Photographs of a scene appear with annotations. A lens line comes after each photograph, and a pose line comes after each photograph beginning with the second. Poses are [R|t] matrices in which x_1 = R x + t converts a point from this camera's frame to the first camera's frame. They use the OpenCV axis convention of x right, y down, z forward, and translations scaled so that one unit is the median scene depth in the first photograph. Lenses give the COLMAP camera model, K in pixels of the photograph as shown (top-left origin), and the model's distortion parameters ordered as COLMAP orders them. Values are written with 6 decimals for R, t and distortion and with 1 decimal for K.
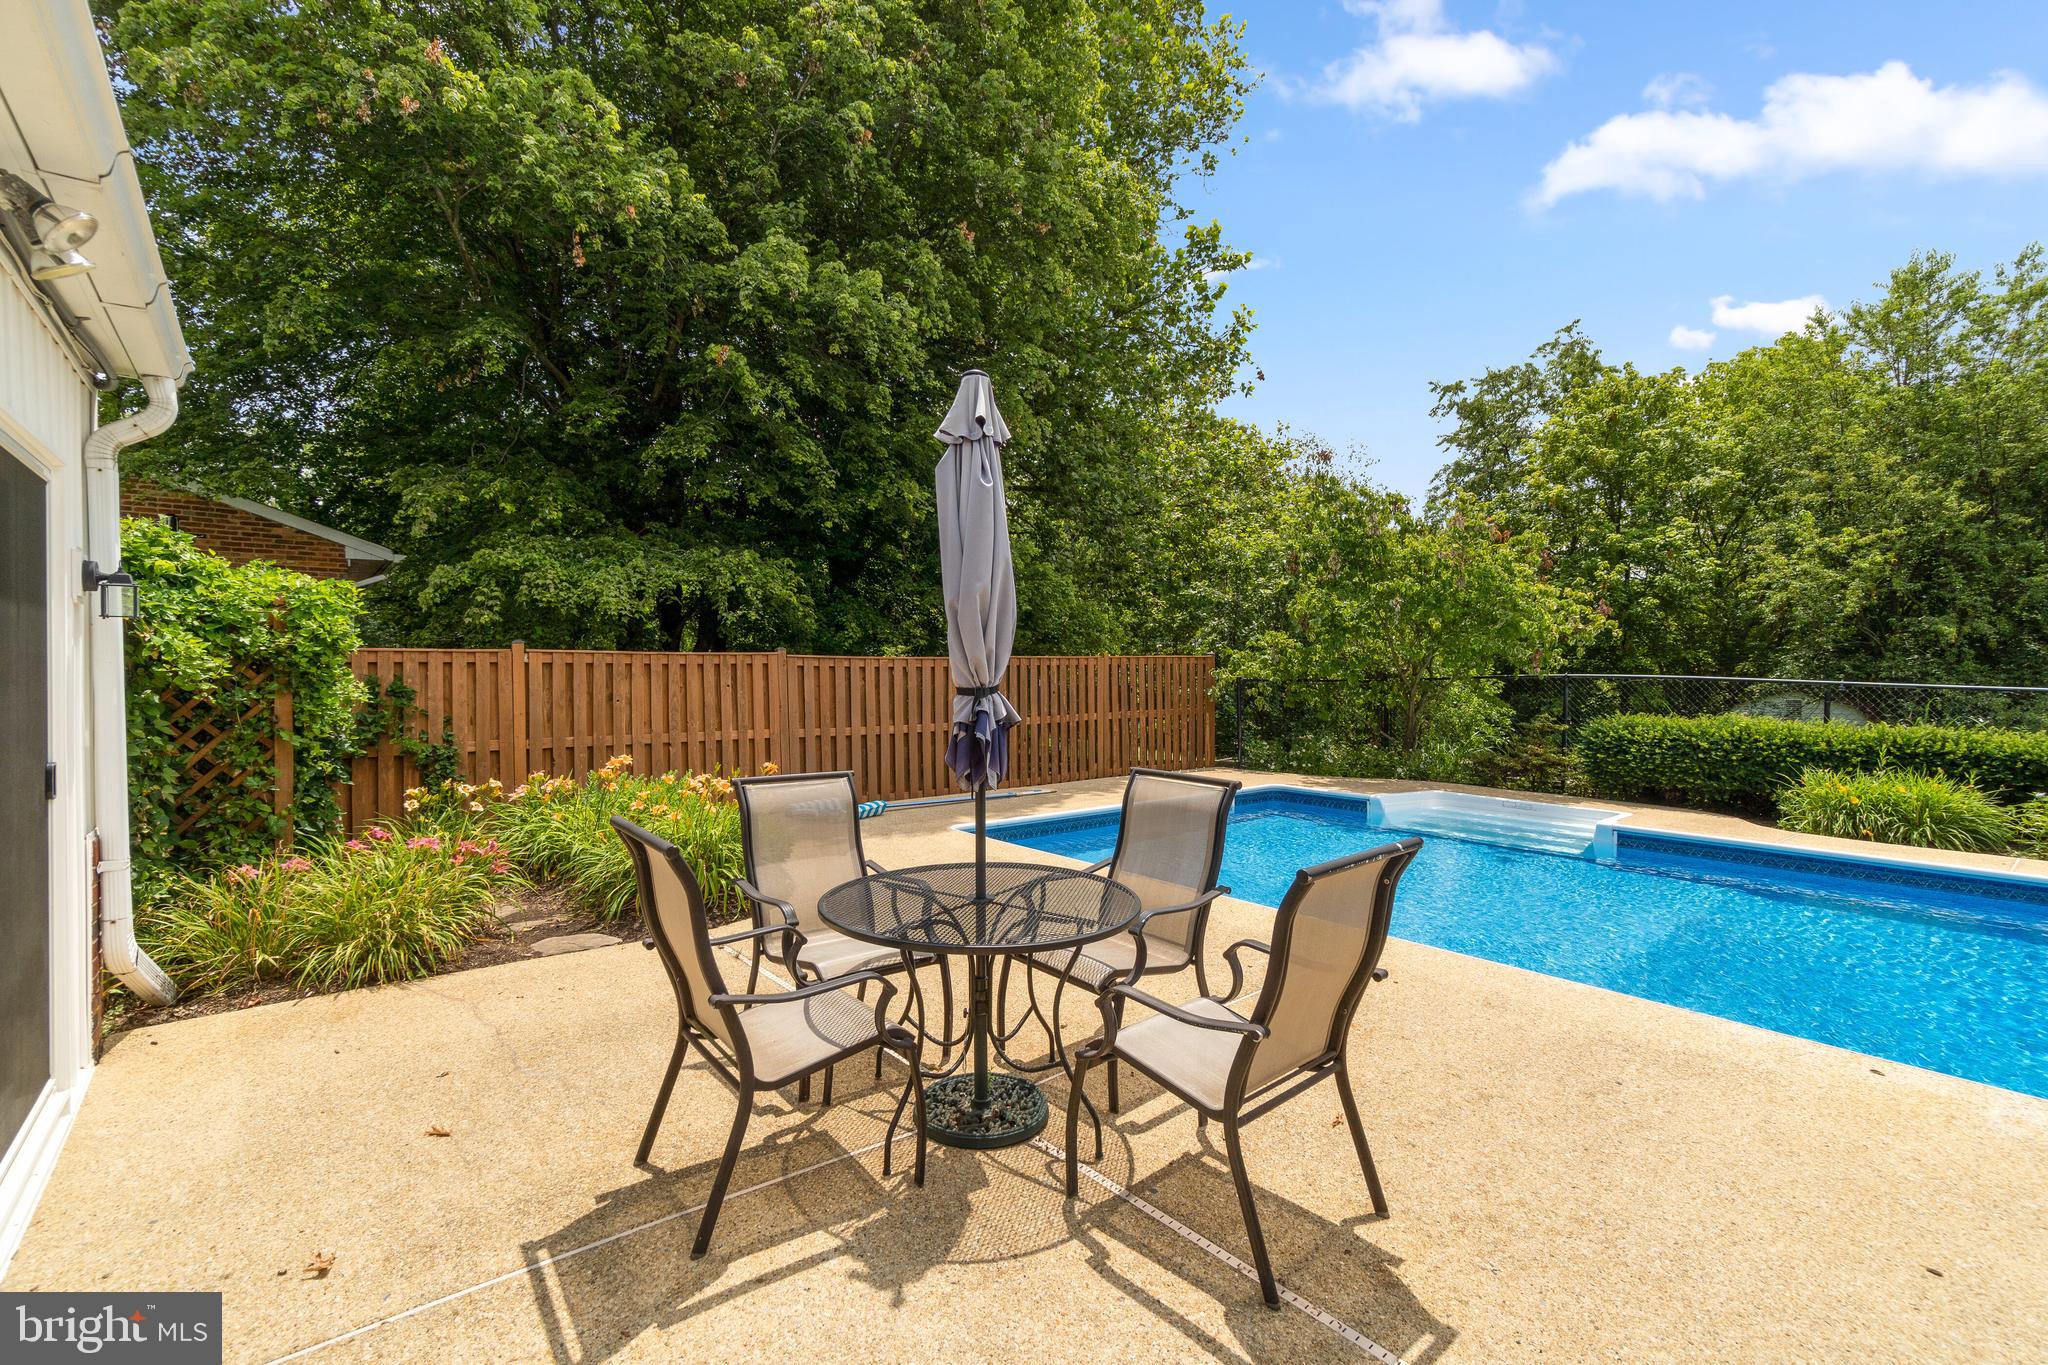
lens RADIAL K [[942.4, 0, 1014.5], [0, 942.4, 684.8], [0, 0, 1]] dist [0.000226, 0.001230]
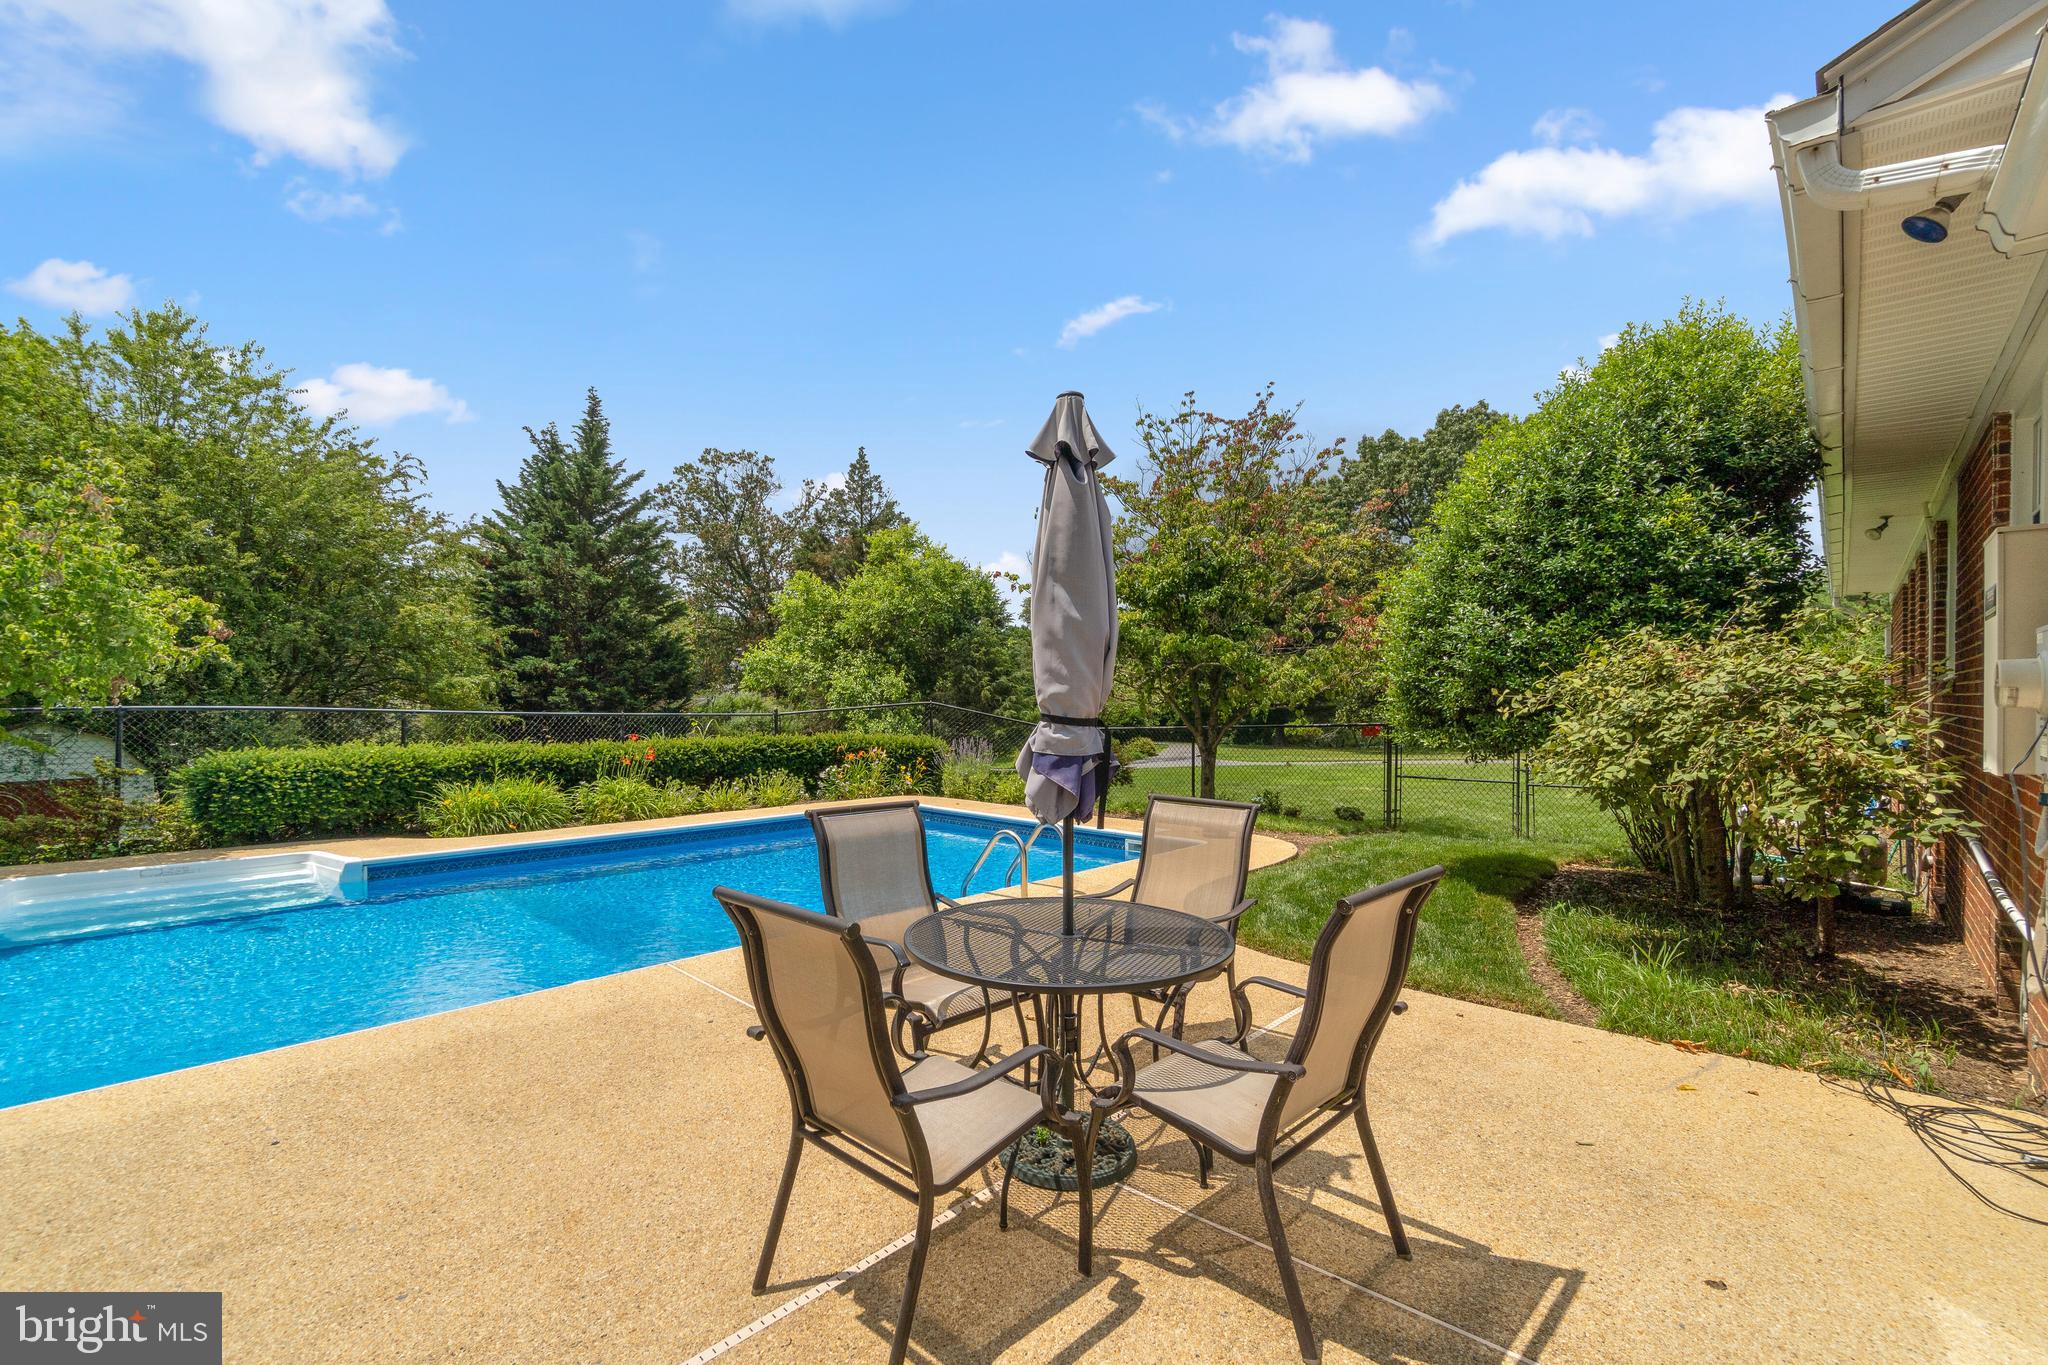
lens RADIAL K [[891.4, 0, 1013.4], [0, 891.4, 687.4], [0, 0, 1]] dist [0.000202, 0.001449]
pose [[-0.165608, 0.013527, 0.986099, -0.393381], [0.015090, 0.999824, -0.011181, -0.009531], [-0.986076, 0.013029, -0.165783, 0.496623]]
